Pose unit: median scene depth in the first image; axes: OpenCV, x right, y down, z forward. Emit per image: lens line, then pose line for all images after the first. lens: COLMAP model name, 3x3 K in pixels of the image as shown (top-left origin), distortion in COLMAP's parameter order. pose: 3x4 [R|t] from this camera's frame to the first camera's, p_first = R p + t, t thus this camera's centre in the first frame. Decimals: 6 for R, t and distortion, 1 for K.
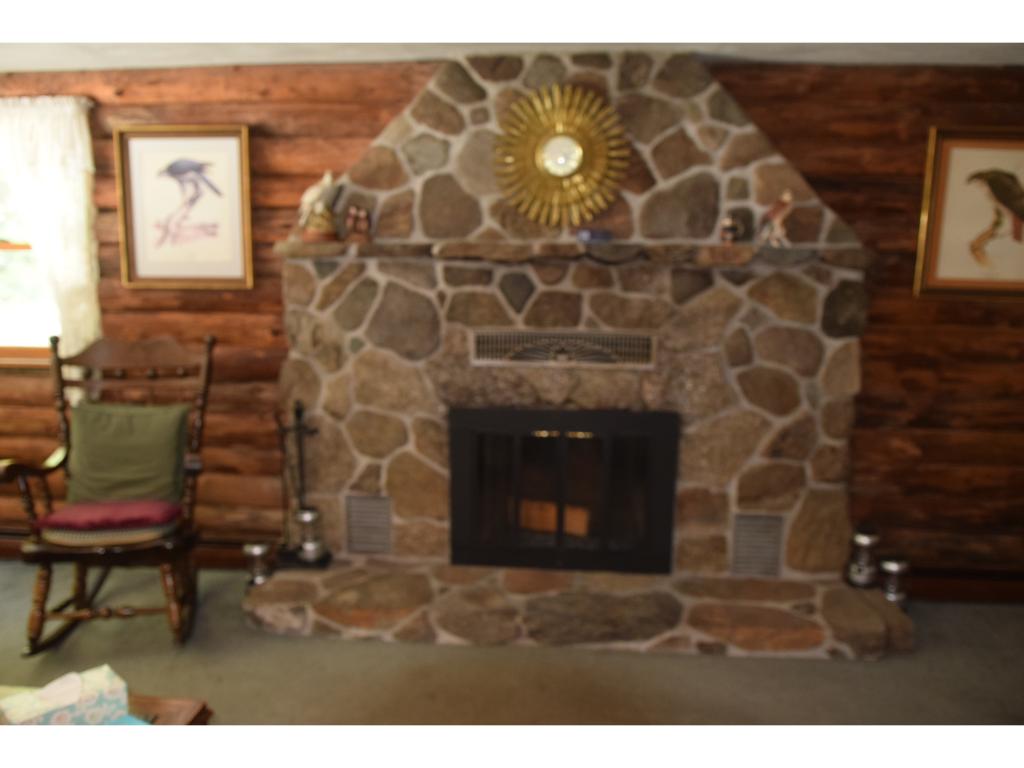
lens RADIAL K [[795.4, 0, 515.4], [0, 795.4, 386.9], [0, 0, 1]] dist [-0.055336, 0.040715]
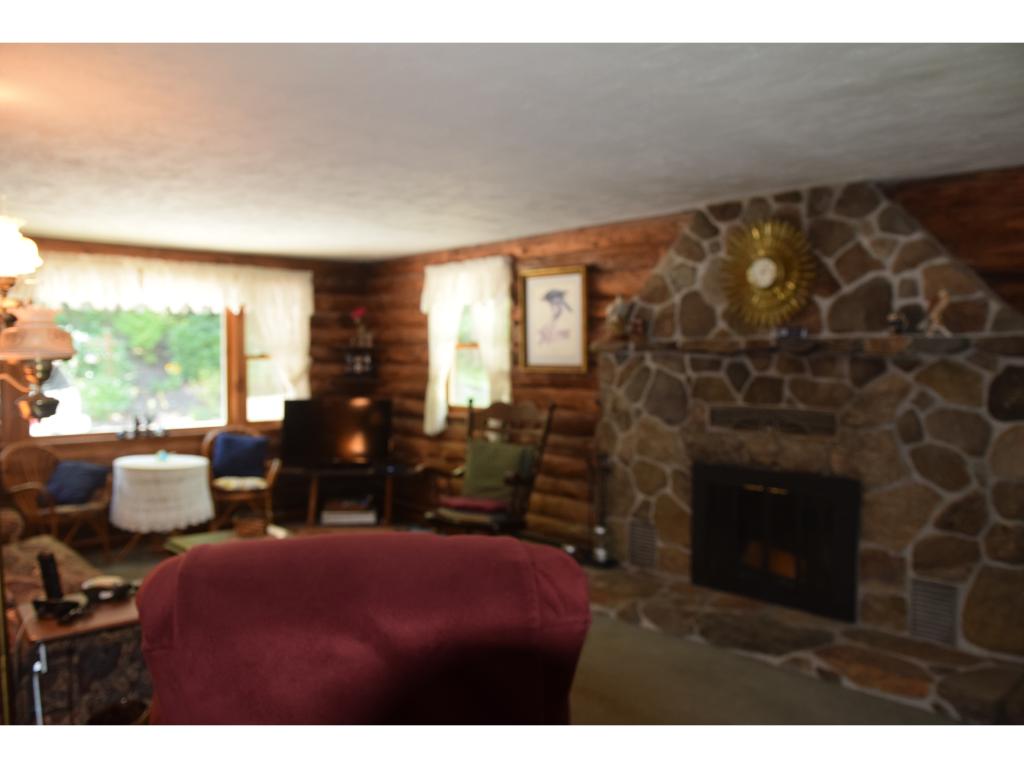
lens RADIAL K [[795.4, 0, 501.3], [0, 795.4, 383.2], [0, 0, 1]] dist [-0.055336, 0.040715]
pose [[0.736961, 0.012696, -0.675817, 0.597452], [-0.090195, 0.992730, -0.079706, 0.030538], [0.669891, 0.119695, 0.732748, -0.213017]]
